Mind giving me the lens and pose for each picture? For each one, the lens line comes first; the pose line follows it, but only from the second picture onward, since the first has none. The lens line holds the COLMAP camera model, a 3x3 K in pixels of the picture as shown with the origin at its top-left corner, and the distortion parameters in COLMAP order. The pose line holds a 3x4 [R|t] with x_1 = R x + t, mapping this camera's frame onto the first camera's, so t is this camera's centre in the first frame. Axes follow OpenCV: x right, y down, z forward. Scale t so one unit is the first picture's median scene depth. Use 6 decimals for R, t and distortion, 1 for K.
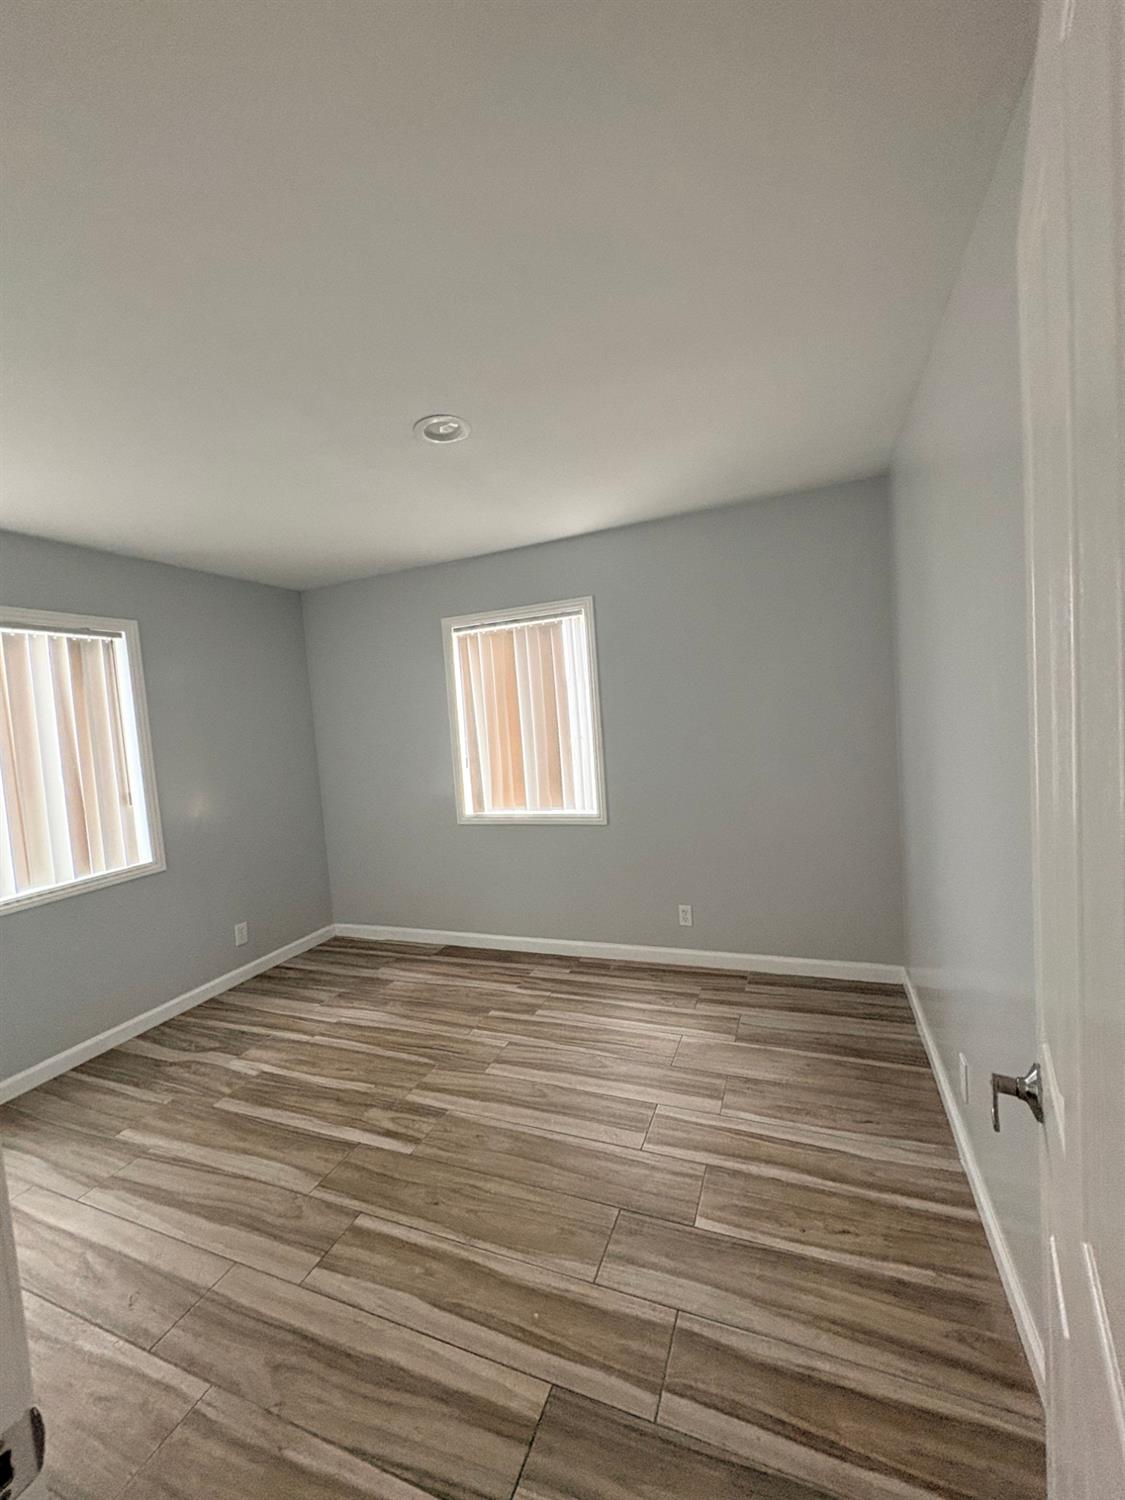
lens RADIAL K [[599.6, 0, 564.5], [0, 599.6, 750.2], [0, 0, 1]] dist [0.000520, 0.000499]
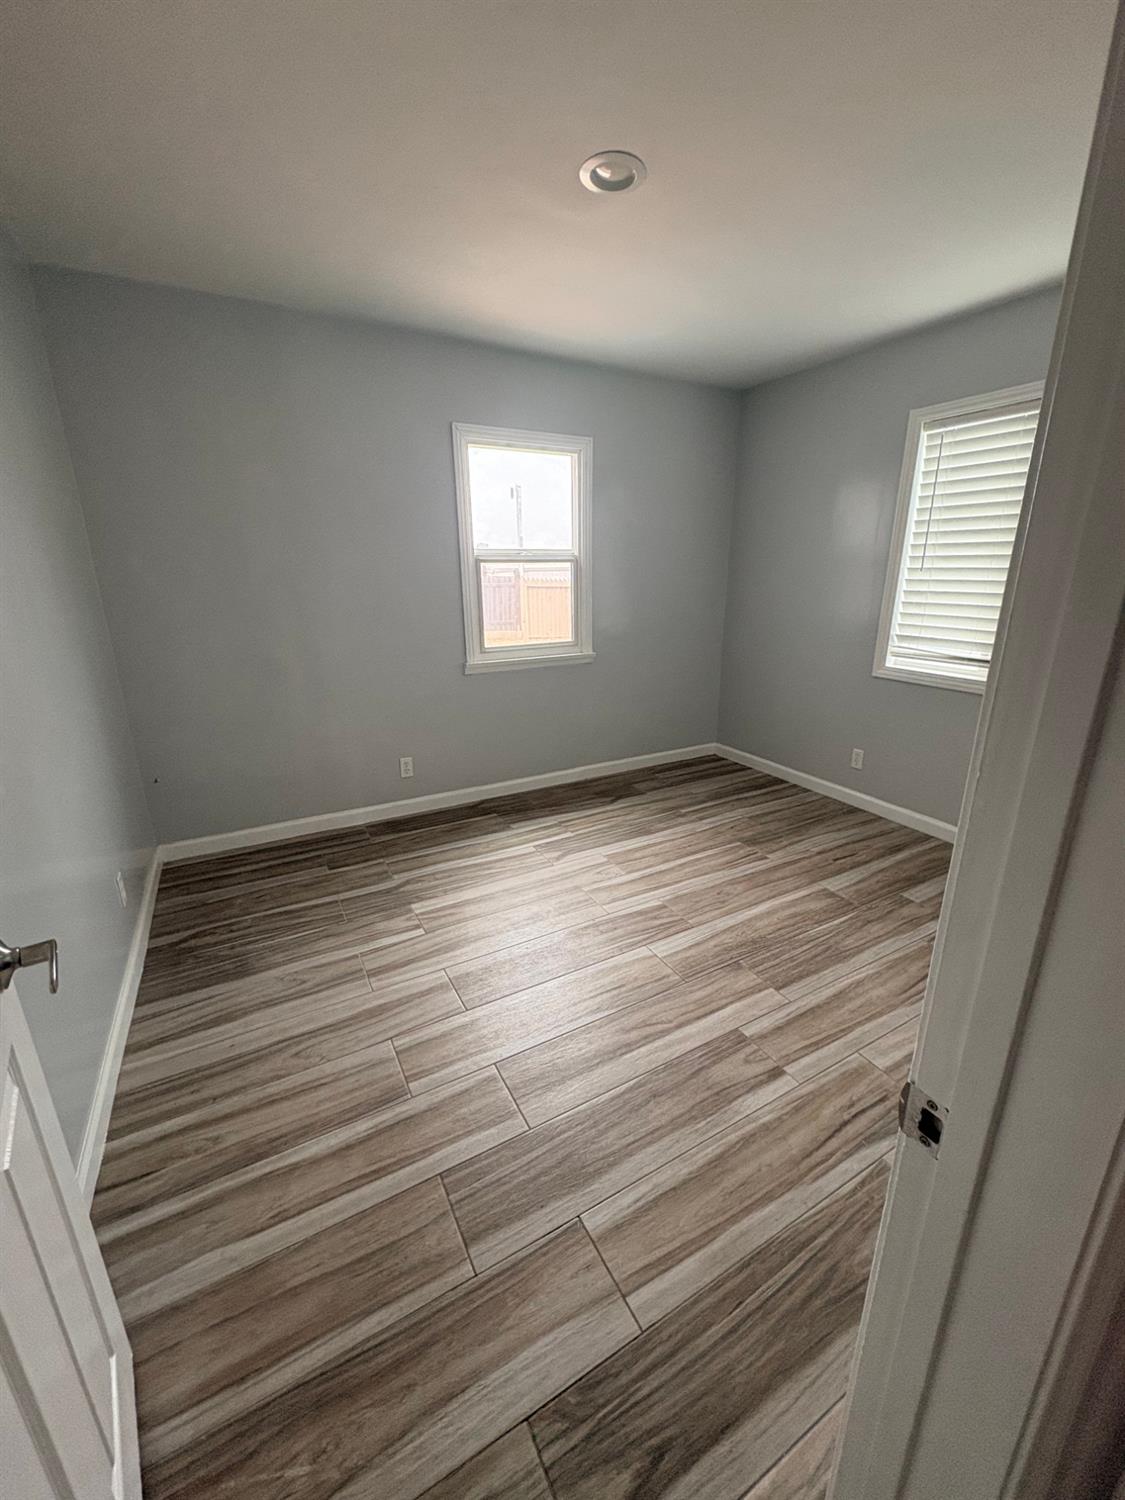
lens RADIAL K [[599.6, 0, 564.5], [0, 599.6, 750.2], [0, 0, 1]] dist [0.000520, 0.000499]
pose [[0.625312, -0.165034, 0.762724, -0.792768], [-0.008450, 0.975893, 0.218086, 0.038287], [-0.780329, -0.142817, 0.608843, 0.317902]]
